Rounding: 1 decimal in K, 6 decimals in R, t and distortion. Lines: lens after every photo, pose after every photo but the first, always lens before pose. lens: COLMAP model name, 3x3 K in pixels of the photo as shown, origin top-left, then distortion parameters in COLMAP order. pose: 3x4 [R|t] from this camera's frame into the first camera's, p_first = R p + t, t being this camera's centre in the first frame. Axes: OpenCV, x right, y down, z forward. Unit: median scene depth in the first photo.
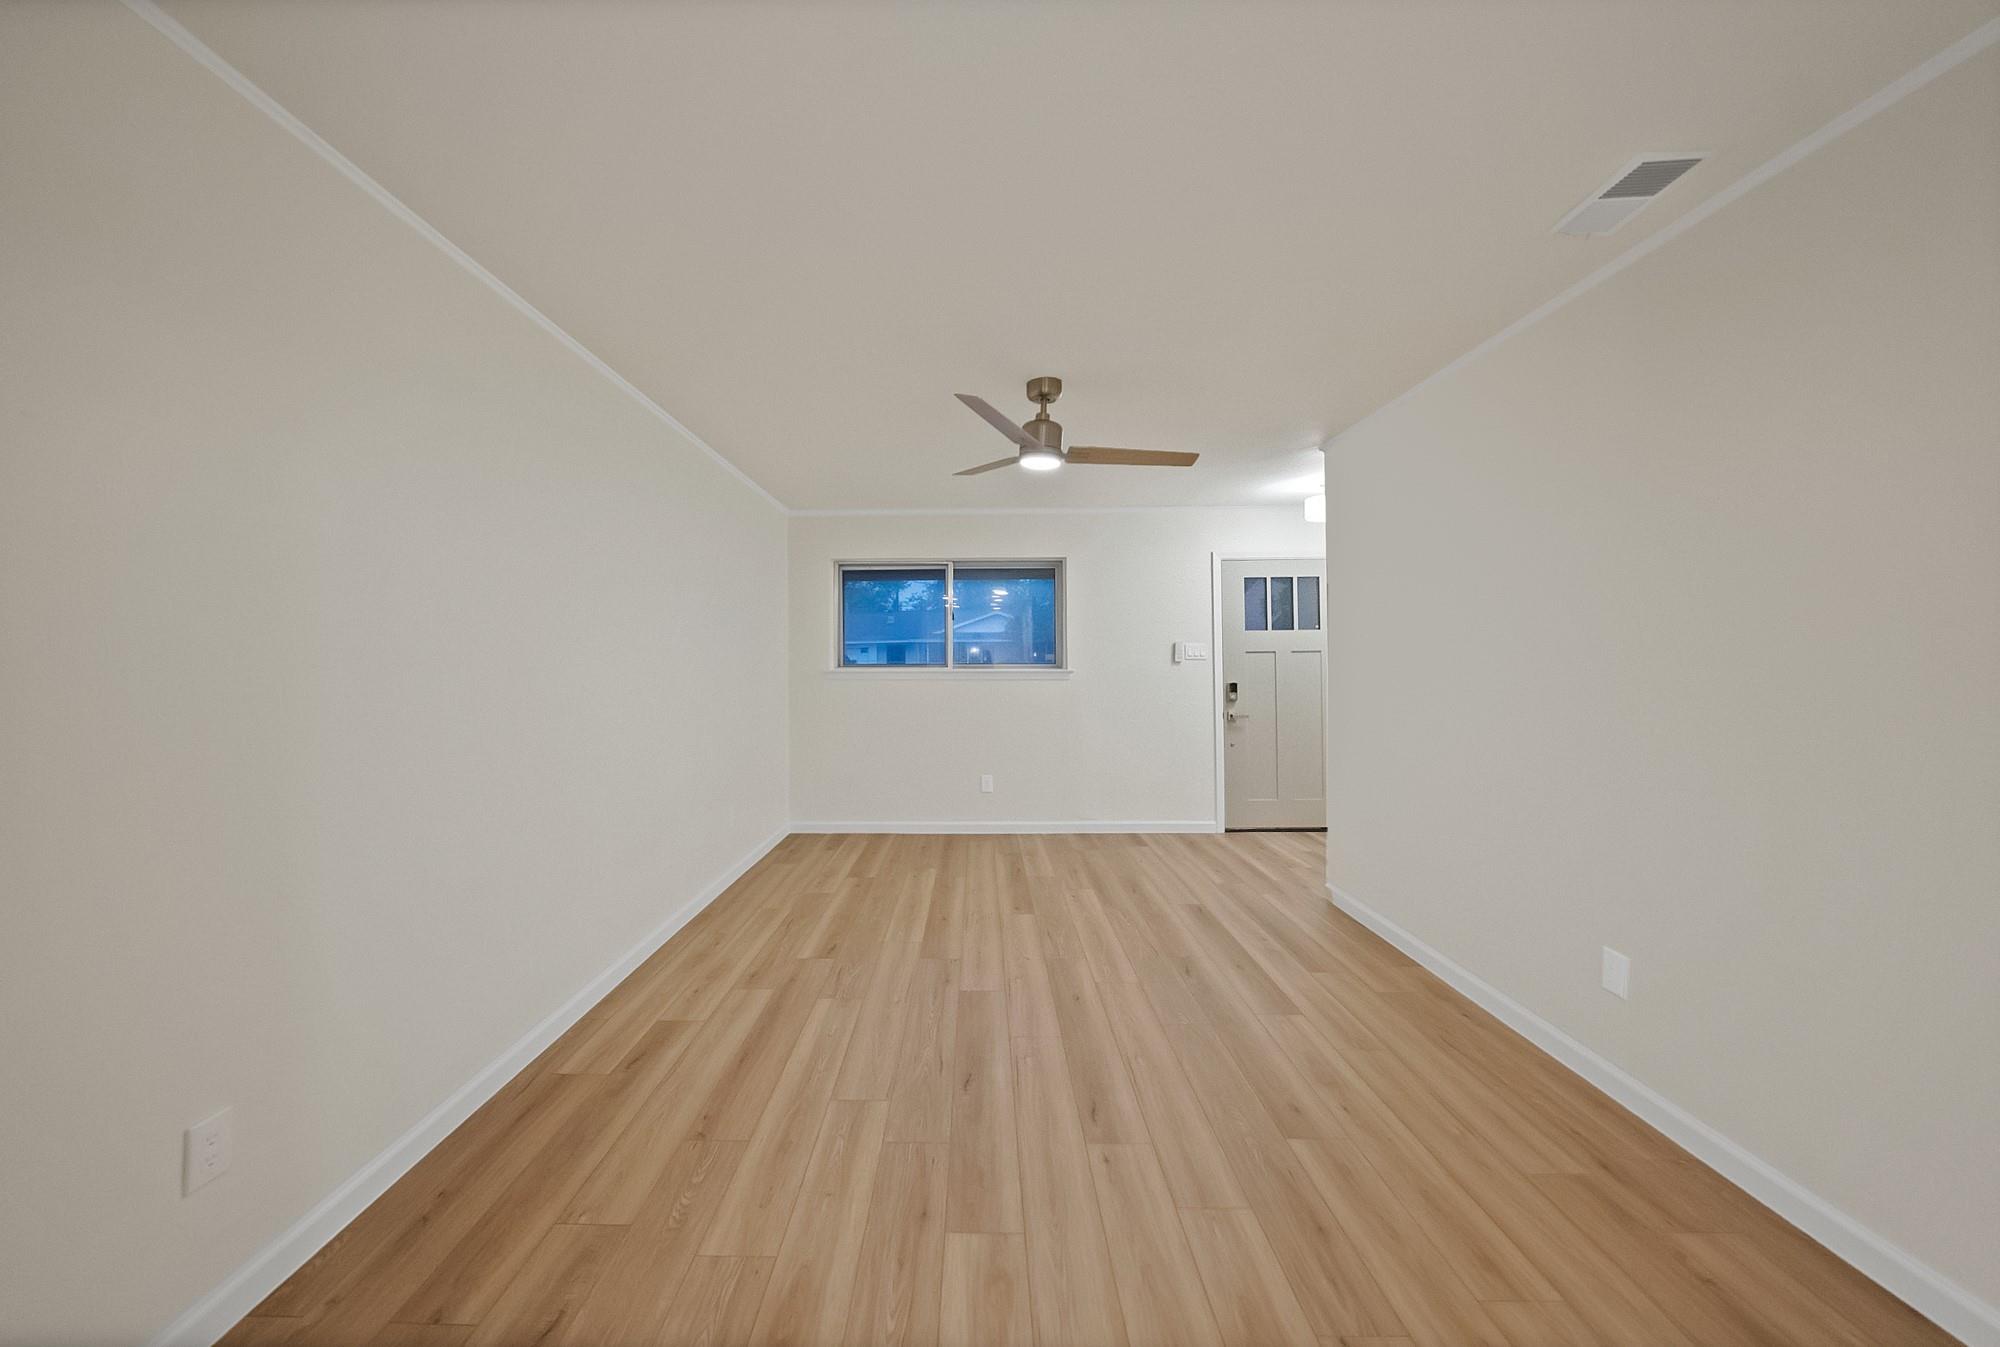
lens RADIAL K [[754.6, 0, 972.4], [0, 754.6, 667.1], [0, 0, 1]] dist [-0.000129, -0.000044]
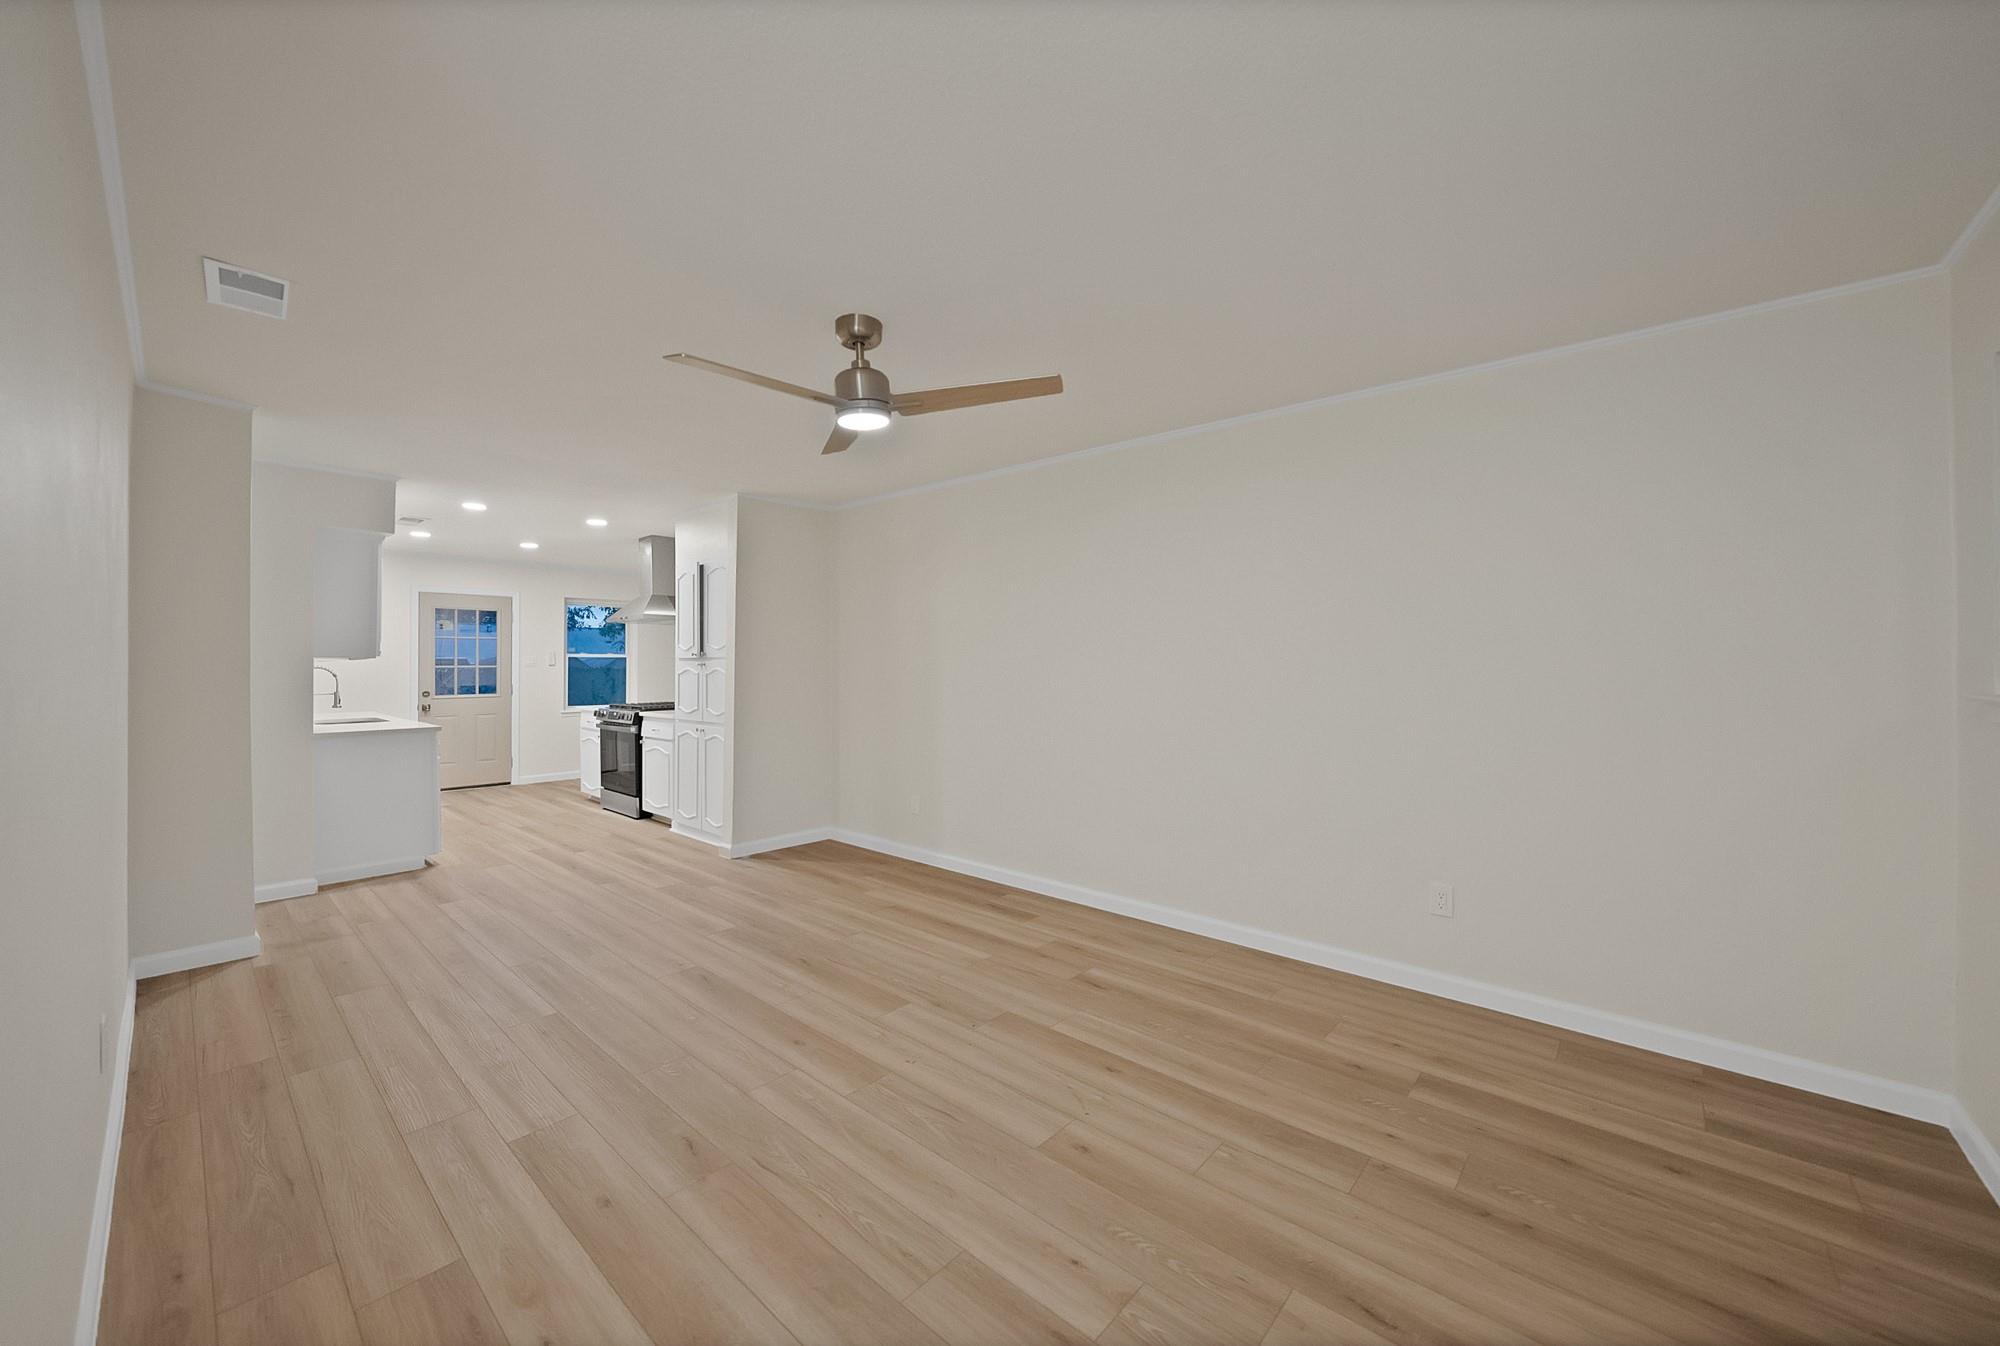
lens RADIAL K [[779.9, 0, 1047.4], [0, 779.9, 667.9], [0, 0, 1]] dist [-0.001141, -0.000095]
pose [[-0.633316, 0.006356, -0.773867, 0.544038], [-0.003038, 0.999938, 0.010698, -0.011455], [0.773887, 0.009126, -0.633258, 1.487483]]
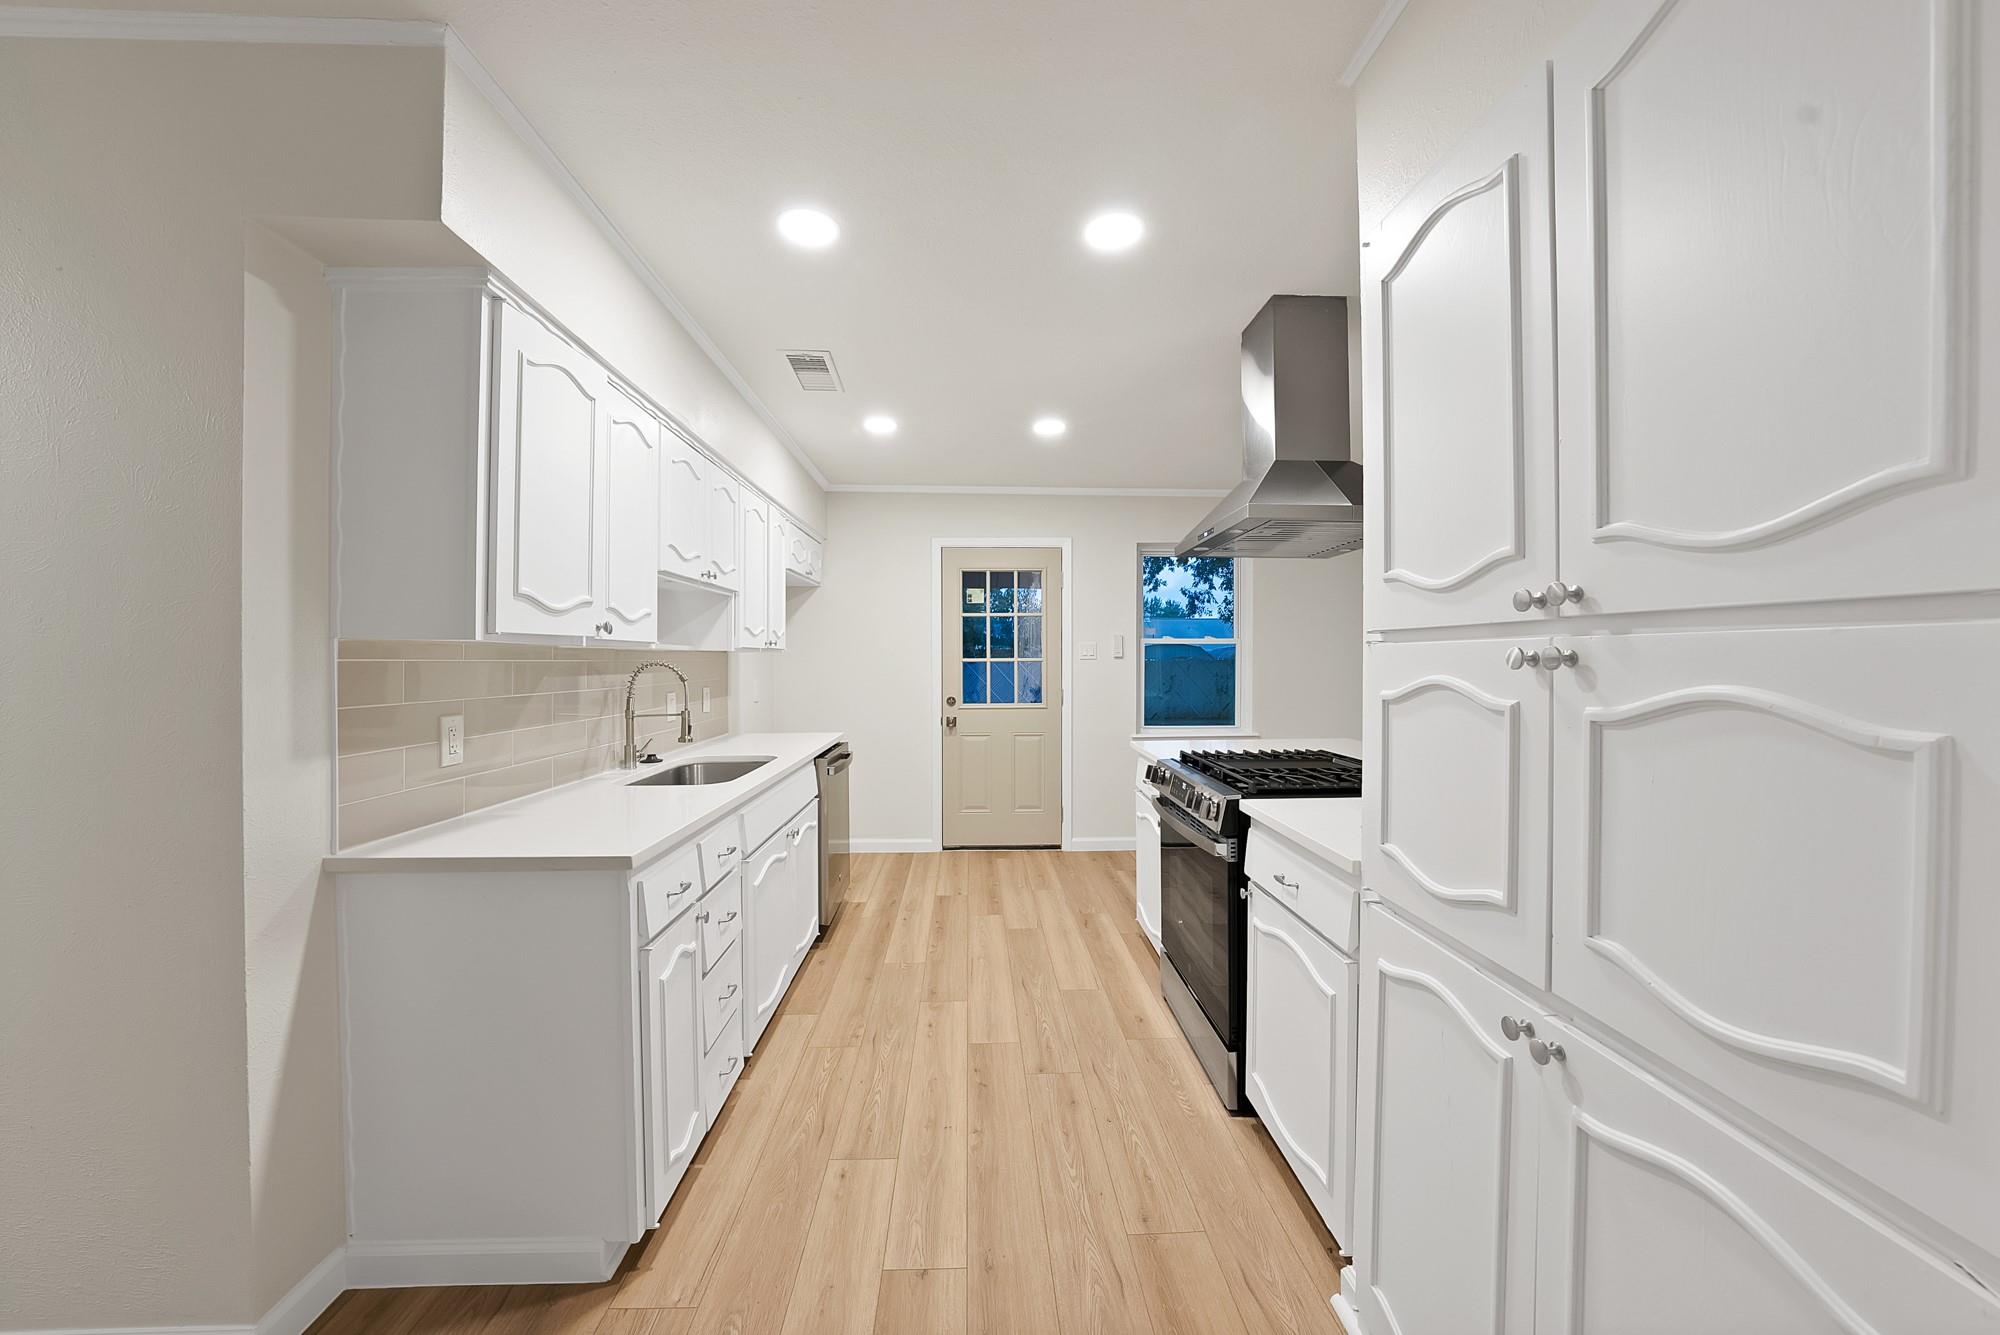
lens RADIAL K [[724.2, 0, 996.9], [0, 724.2, 658.6], [0, 0, 1]] dist [-0.017158, 0.000128]
pose [[-0.998860, 0.004923, -0.047472, -0.023019], [0.004416, 0.999932, 0.010776, -0.003727], [0.047522, 0.010554, -0.998814, 0.200842]]
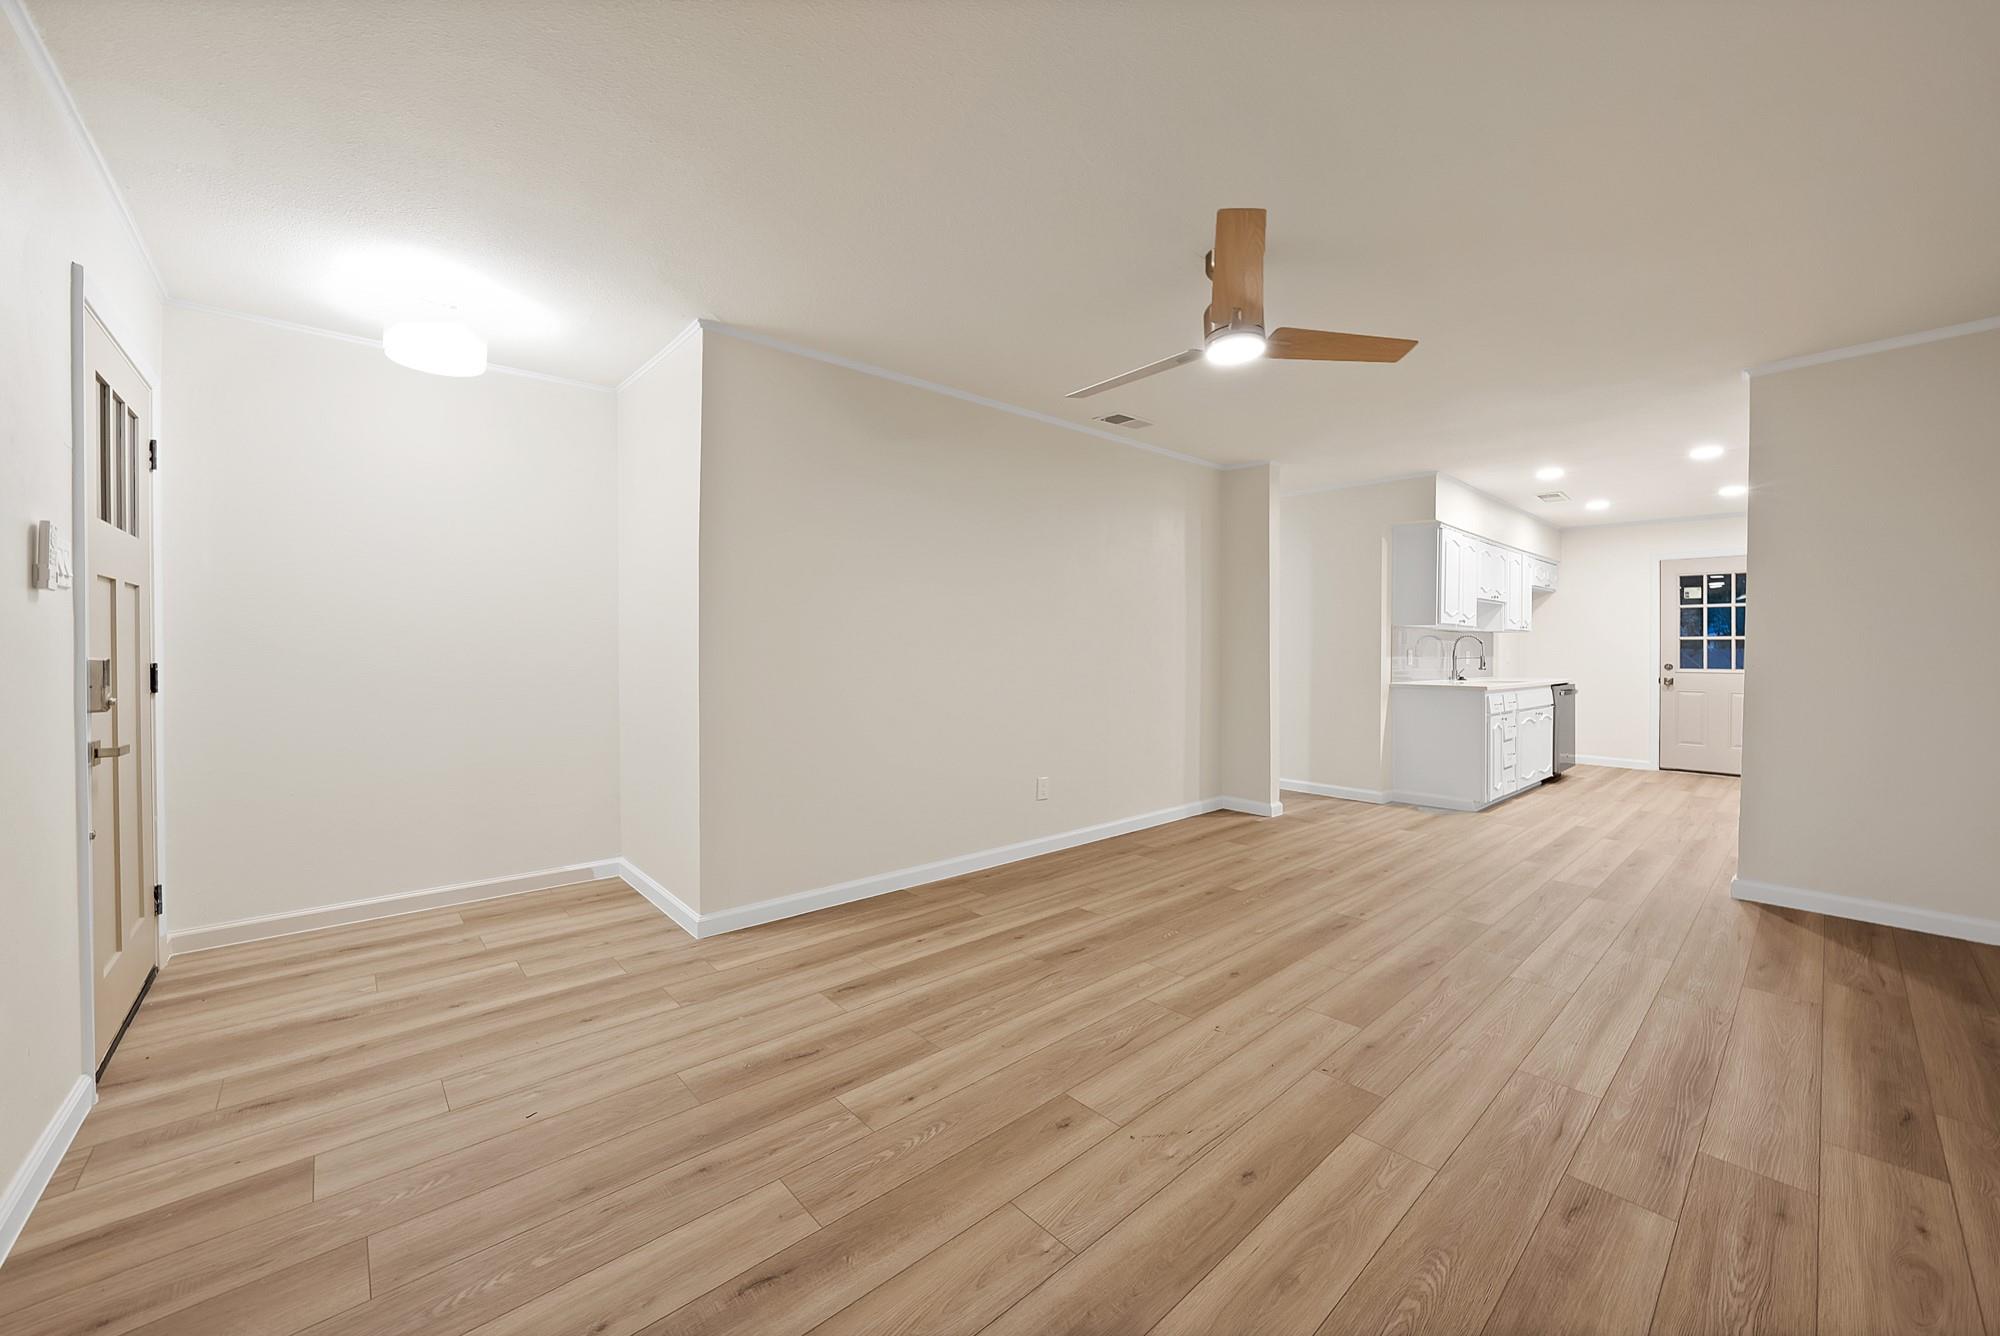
lens RADIAL K [[750.2, 0, 945.4], [0, 750.2, 653.9], [0, 0, 1]] dist [-0.001532, -0.000206]
pose [[-0.642653, -0.005777, 0.766135, -0.275346], [0.001405, 0.999961, 0.008719, 0.032283], [-0.766156, 0.006680, -0.642620, 1.528536]]
